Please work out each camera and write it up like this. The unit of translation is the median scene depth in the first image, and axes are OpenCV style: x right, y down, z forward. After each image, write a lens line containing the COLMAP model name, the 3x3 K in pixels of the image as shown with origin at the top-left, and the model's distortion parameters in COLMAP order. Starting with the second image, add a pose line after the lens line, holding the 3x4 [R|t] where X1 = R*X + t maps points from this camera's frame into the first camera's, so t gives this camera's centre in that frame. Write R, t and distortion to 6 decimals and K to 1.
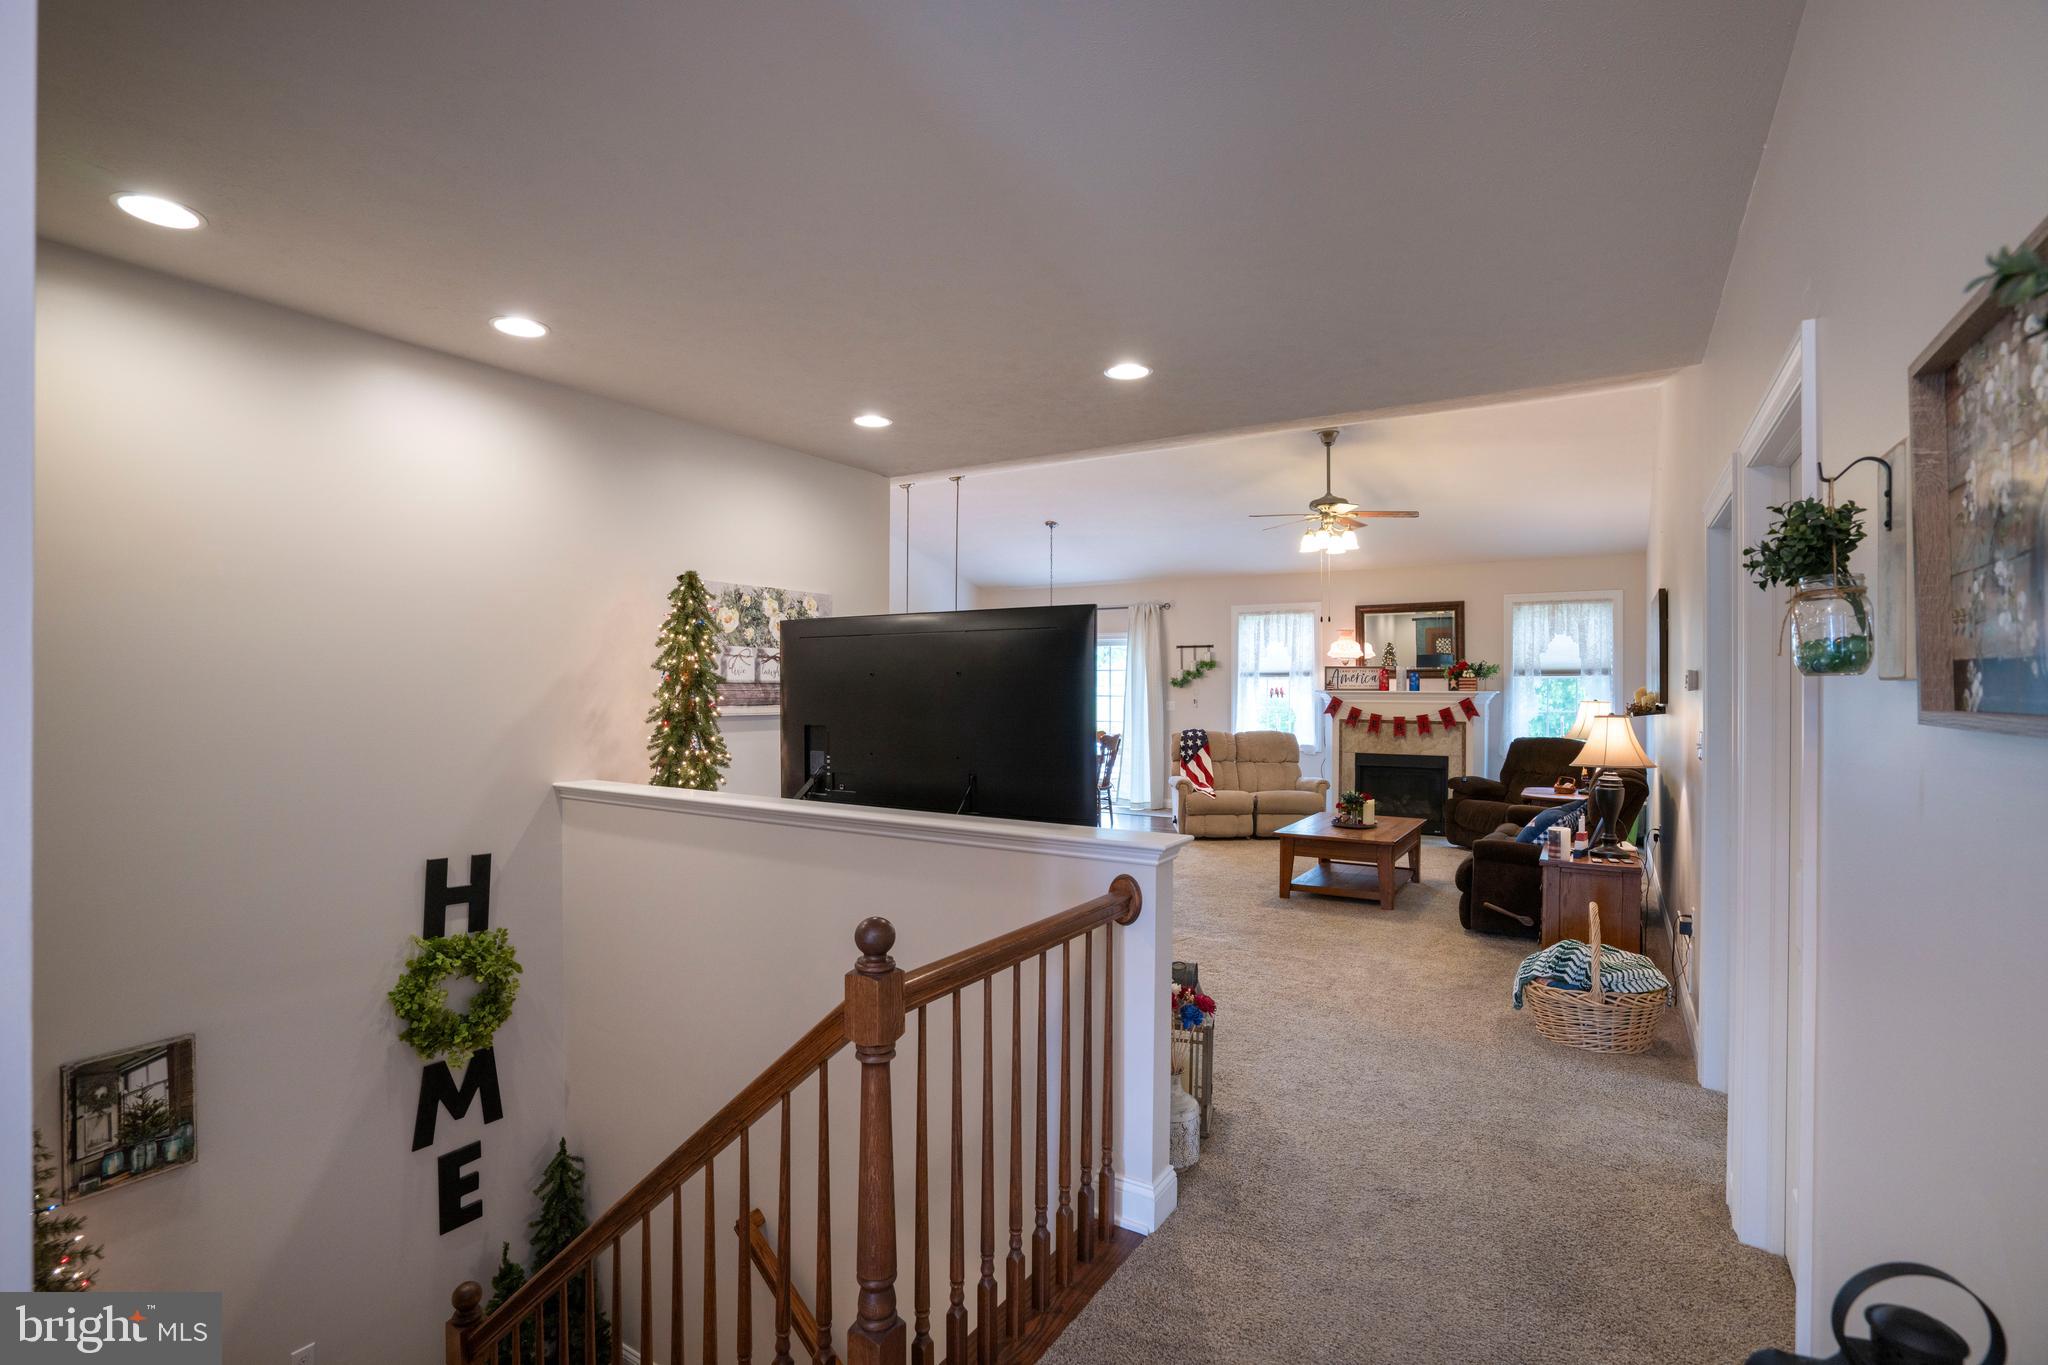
lens RADIAL K [[948.4, 0, 1019.7], [0, 948.4, 685.9], [0, 0, 1]] dist [-0.067251, 0.029006]
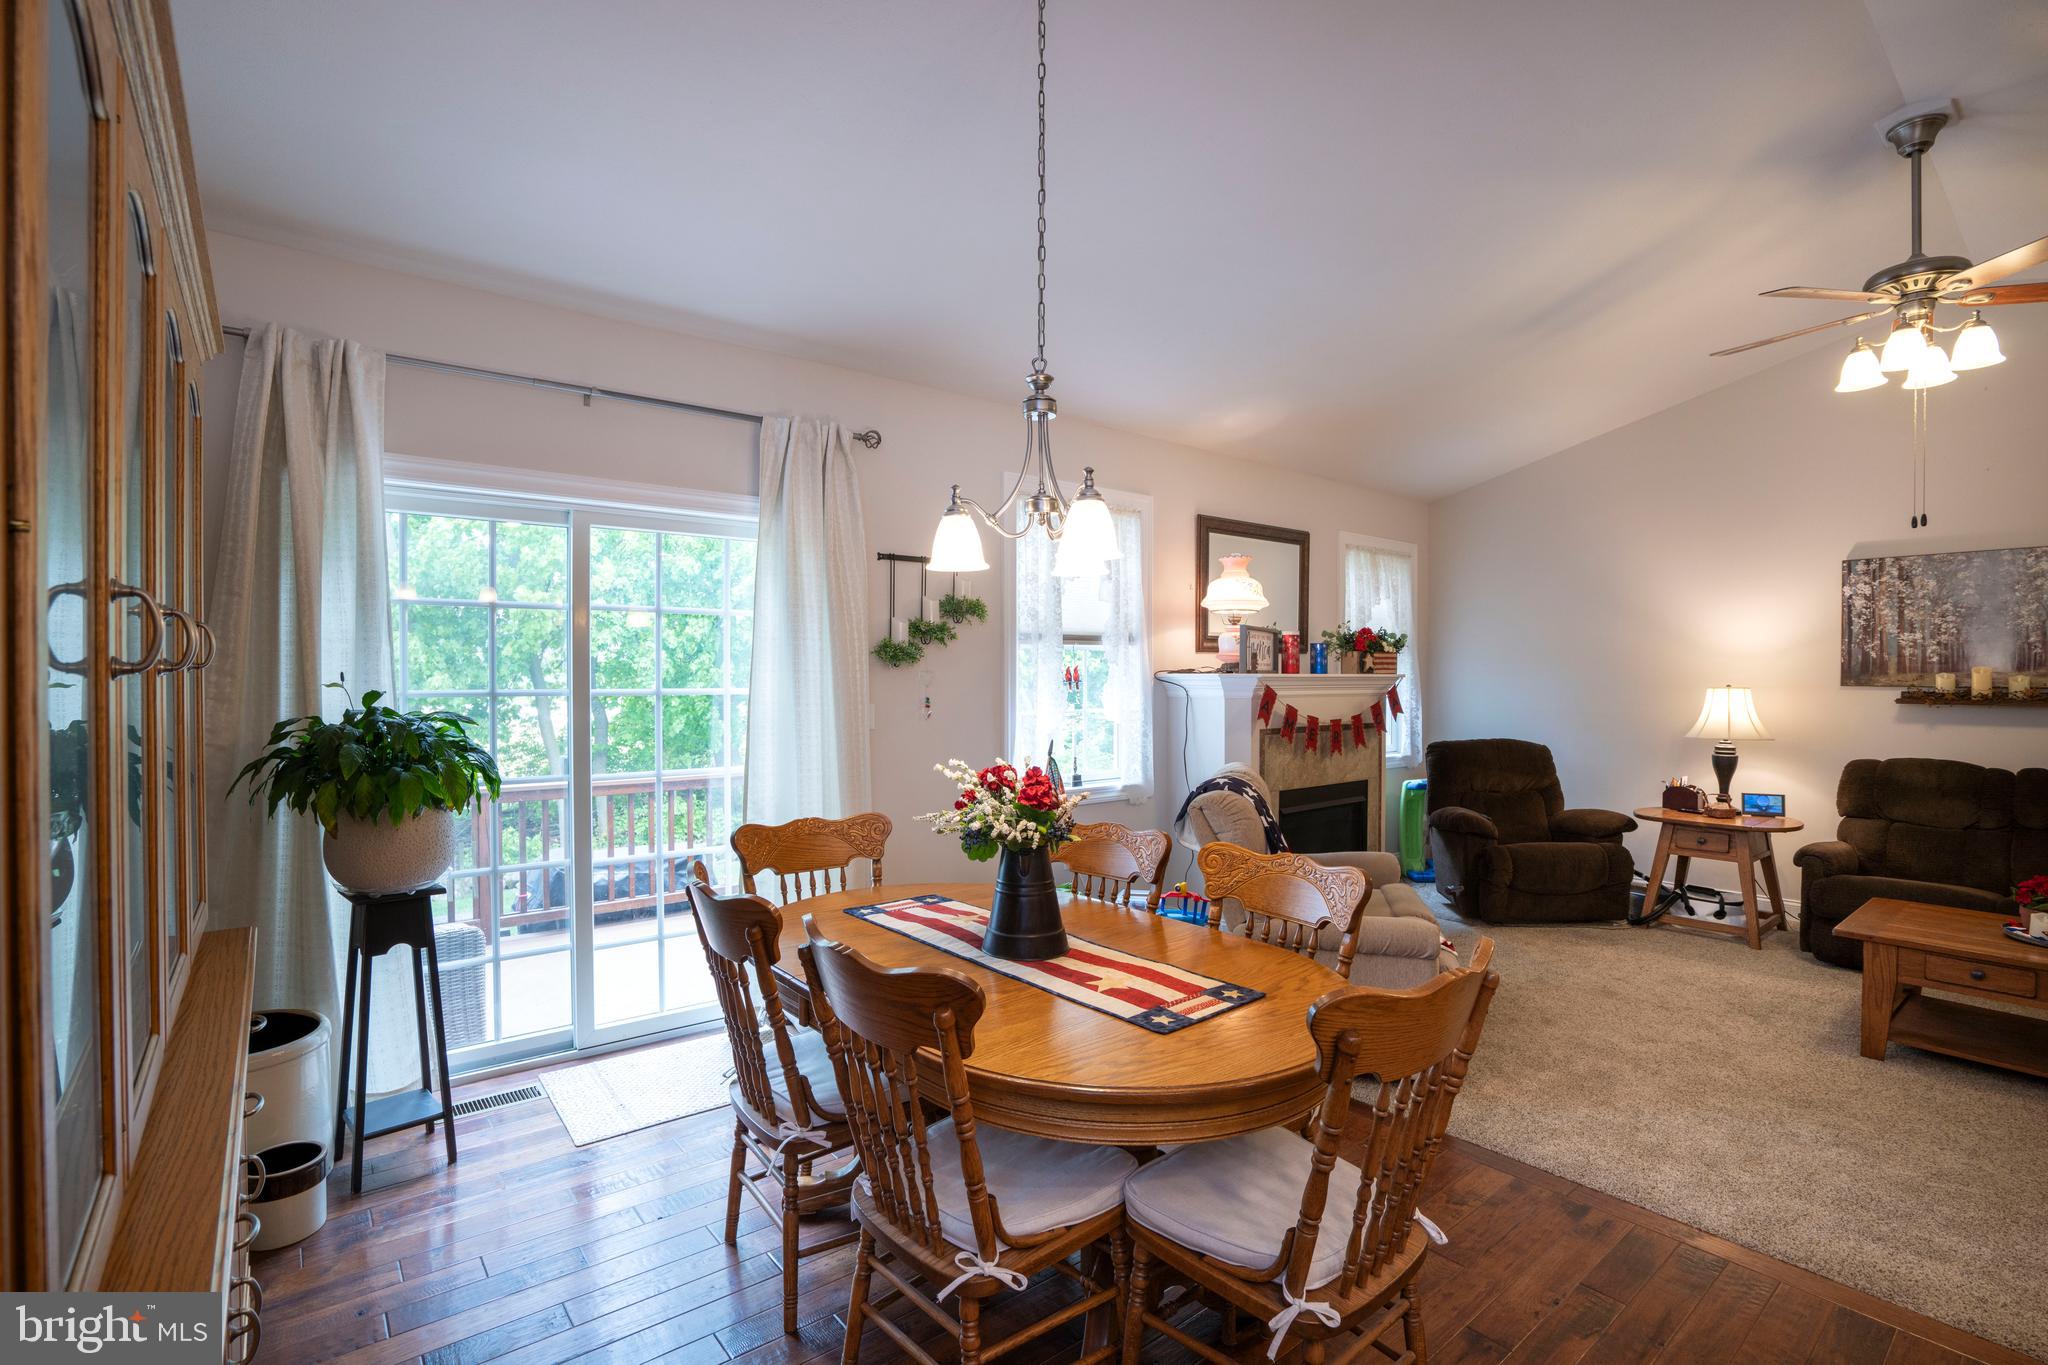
lens RADIAL K [[944.5, 0, 1023.3], [0, 944.5, 687.4], [0, 0, 1]] dist [-0.053789, 0.019669]
pose [[0.322041, -0.014260, 0.946618, -0.199197], [-0.002151, 0.999873, 0.015794, 0.004988], [-0.946723, -0.007123, 0.321969, 1.008339]]
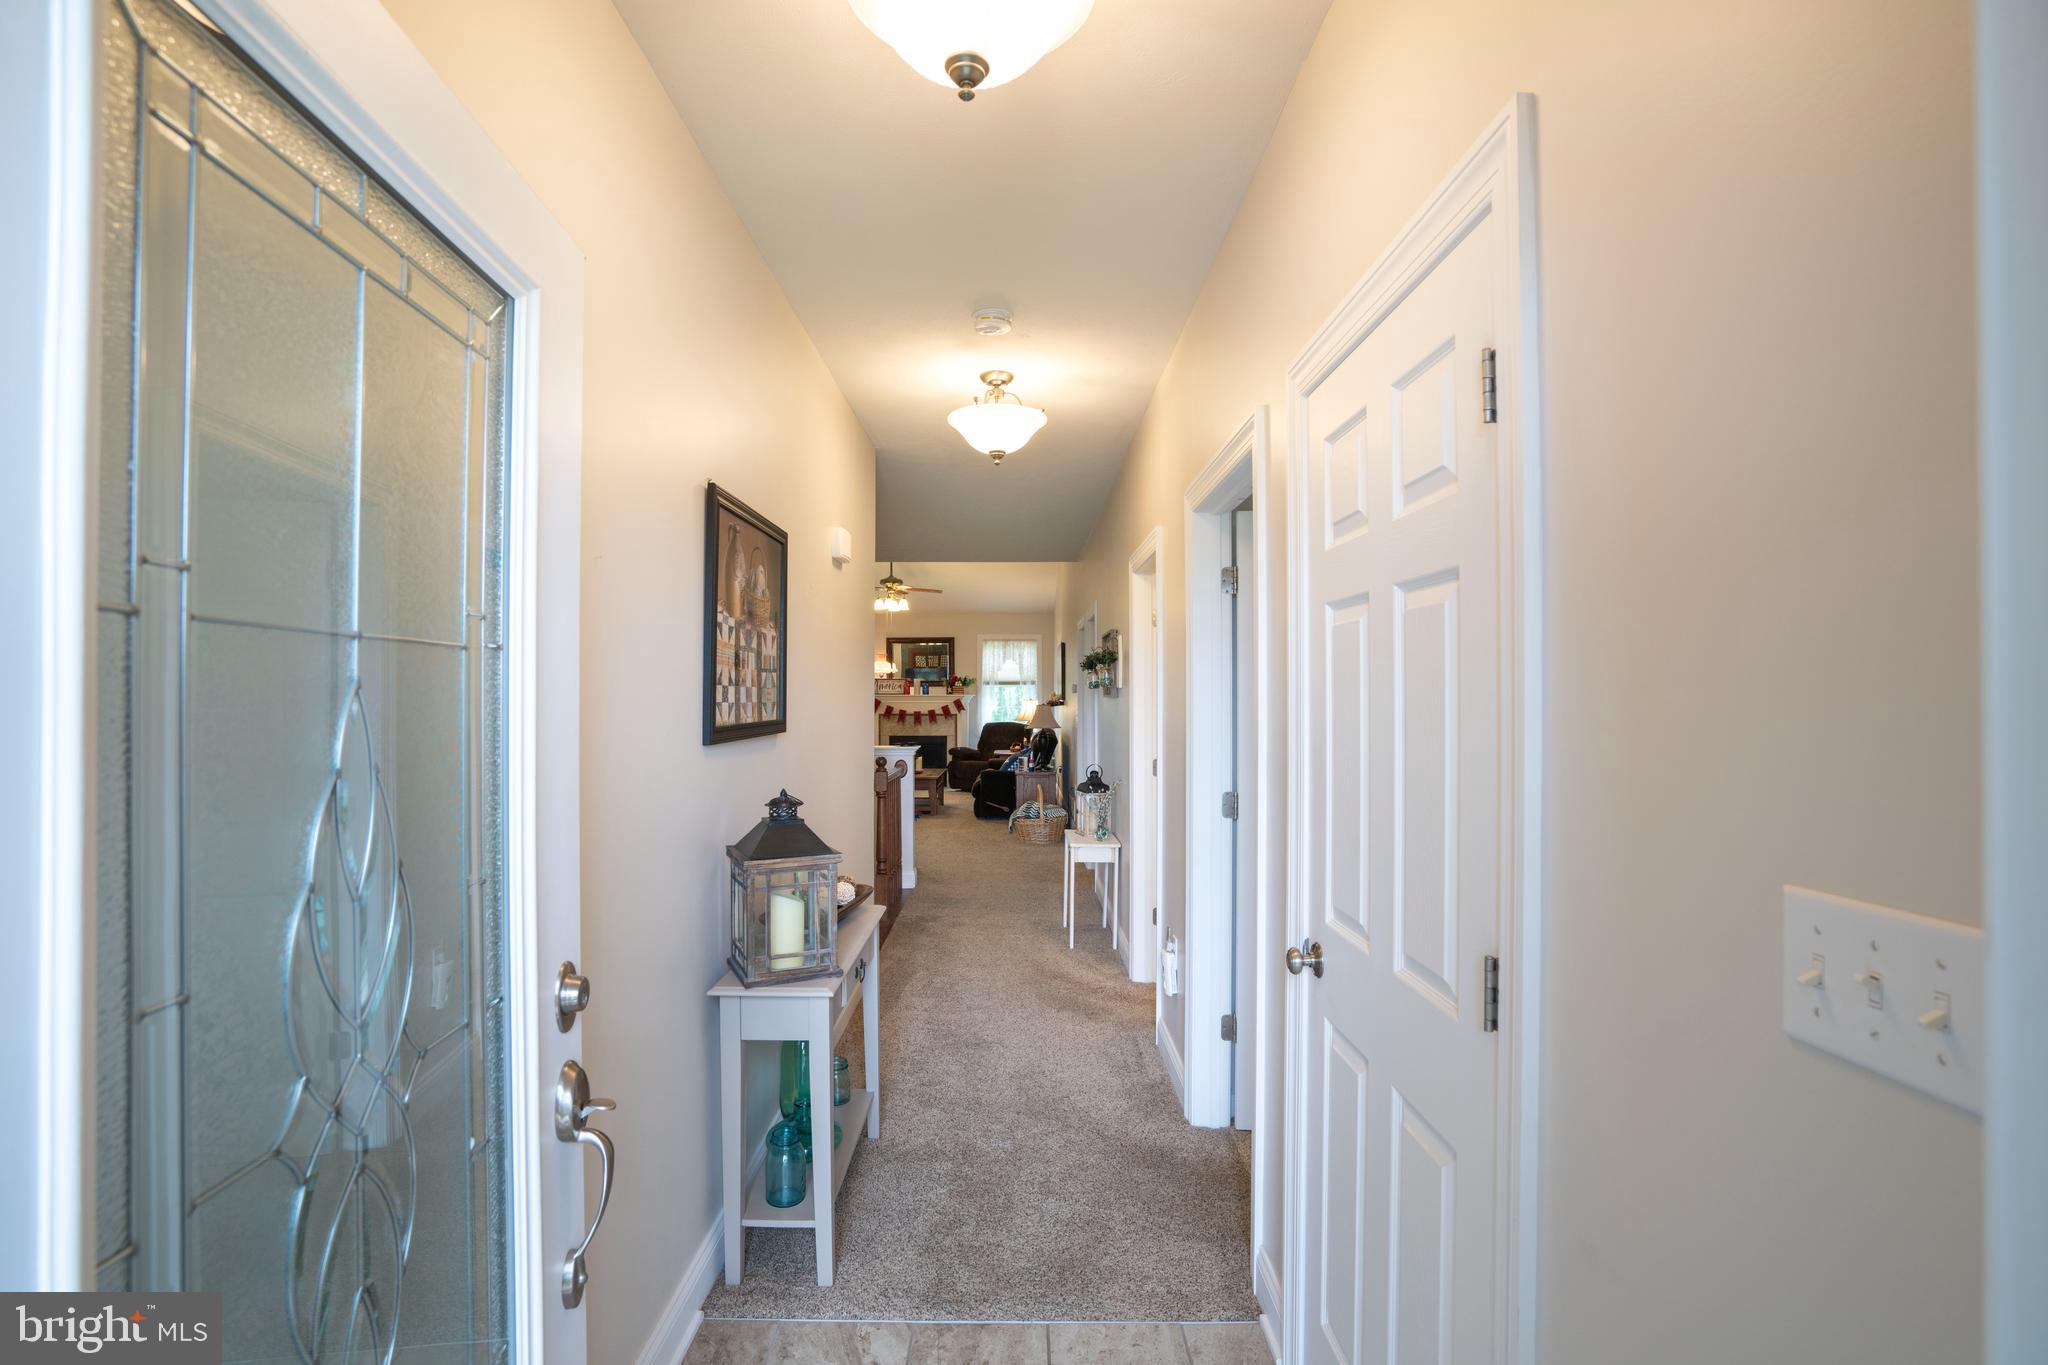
lens RADIAL K [[944.5, 0, 1023.3], [0, 944.5, 687.4], [0, 0, 1]] dist [-0.053789, 0.019669]
pose [[0.842012, 0.000378, 0.539458, -0.292554], [0.002155, 0.999989, -0.004065, 0.000021], [-0.539454, 0.004585, 0.842003, -0.412063]]
